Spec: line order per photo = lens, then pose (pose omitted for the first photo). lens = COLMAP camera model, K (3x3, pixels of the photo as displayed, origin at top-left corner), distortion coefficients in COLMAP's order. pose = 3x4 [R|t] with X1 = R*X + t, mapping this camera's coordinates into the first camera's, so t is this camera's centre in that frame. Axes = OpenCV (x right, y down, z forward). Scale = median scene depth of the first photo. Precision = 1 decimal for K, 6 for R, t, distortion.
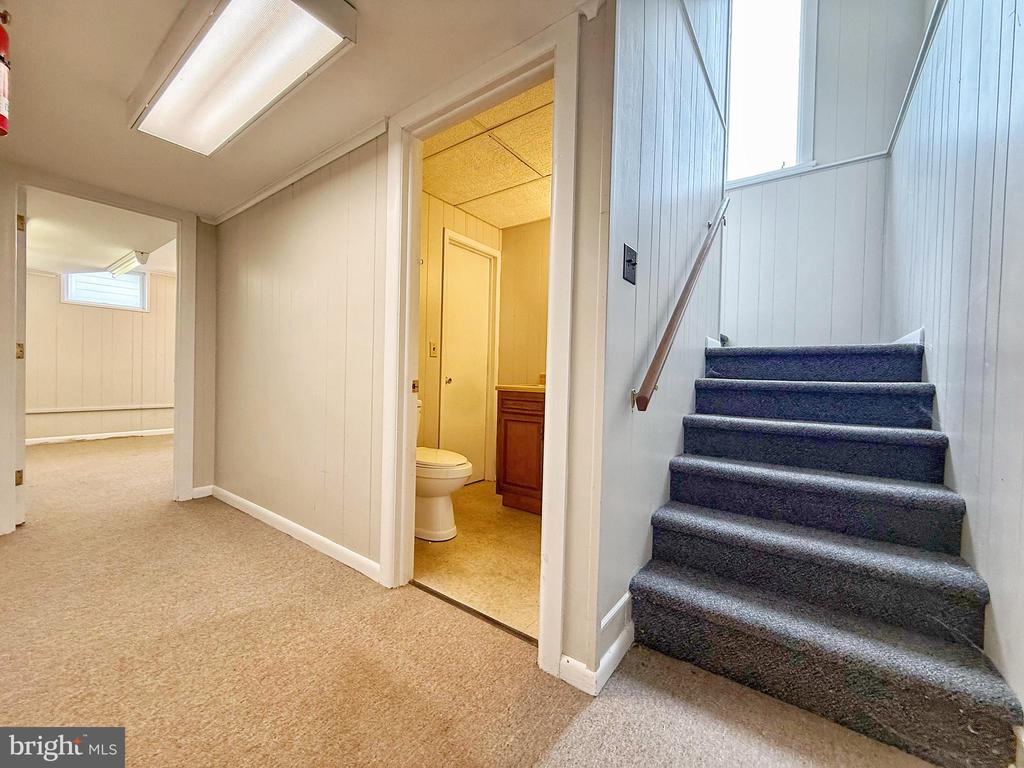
lens RADIAL K [[408.1, 0, 511.6], [0, 408.1, 385.4], [0, 0, 1]] dist [0.002071, 0.000749]
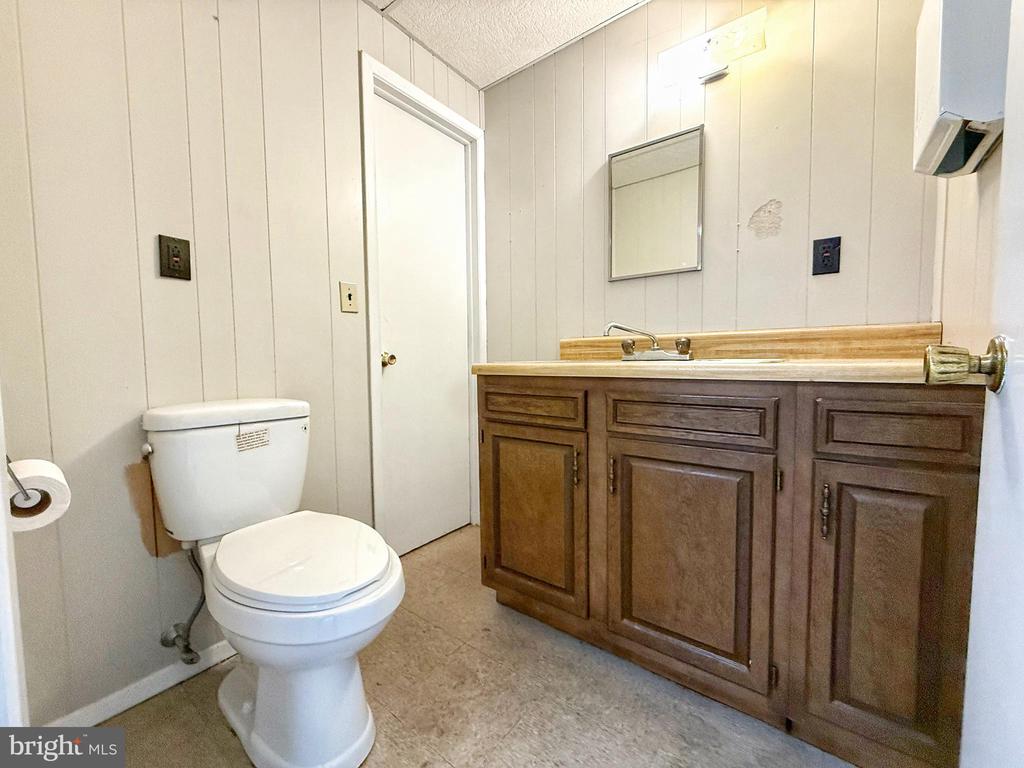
lens RADIAL K [[408.1, 0, 512.3], [0, 408.1, 383.8], [0, 0, 1]] dist [0.002071, 0.000749]
pose [[0.999213, -0.034906, -0.018819, 0.015502], [0.035604, 0.998637, 0.038160, 0.006042], [0.017461, -0.038800, 0.999094, 0.508151]]
